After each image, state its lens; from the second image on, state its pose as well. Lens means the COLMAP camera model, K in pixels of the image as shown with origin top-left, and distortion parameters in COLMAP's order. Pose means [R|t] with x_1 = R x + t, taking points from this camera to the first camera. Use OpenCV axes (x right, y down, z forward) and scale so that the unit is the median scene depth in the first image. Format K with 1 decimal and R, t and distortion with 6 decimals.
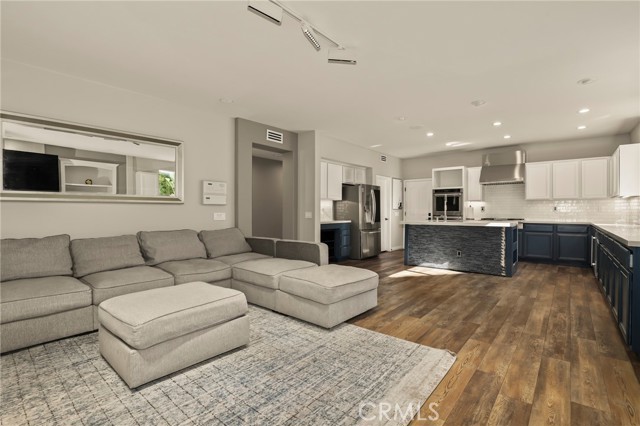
lens RADIAL K [[306.6, 0, 320.0], [0, 306.6, 213.0], [0, 0, 1]] dist [-0.028244, 0.000785]
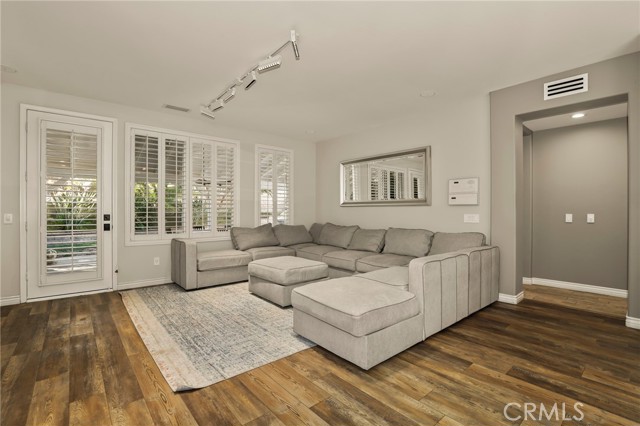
lens RADIAL K [[294.9, 0, 323.9], [0, 294.9, 212.6], [0, 0, 1]] dist [-0.038670, 0.009983]
pose [[-0.160210, 0.005445, -0.987068, 0.511929], [-0.007009, 0.999953, 0.006654, -0.007039], [0.987058, 0.007984, -0.160164, 0.673260]]
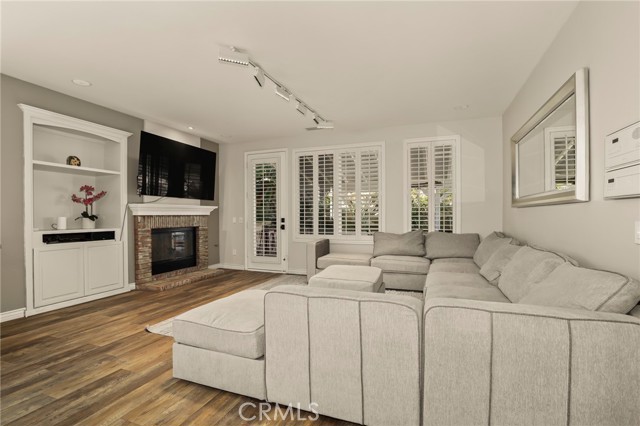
lens RADIAL K [[297.0, 0, 323.2], [0, 297.0, 220.6], [0, 0, 1]] dist [-0.040705, 0.001263]
pose [[-0.937777, 0.007733, -0.347153, 0.071864], [0.000797, 0.999797, 0.020118, -0.005685], [0.347238, 0.018589, -0.937593, 1.082863]]
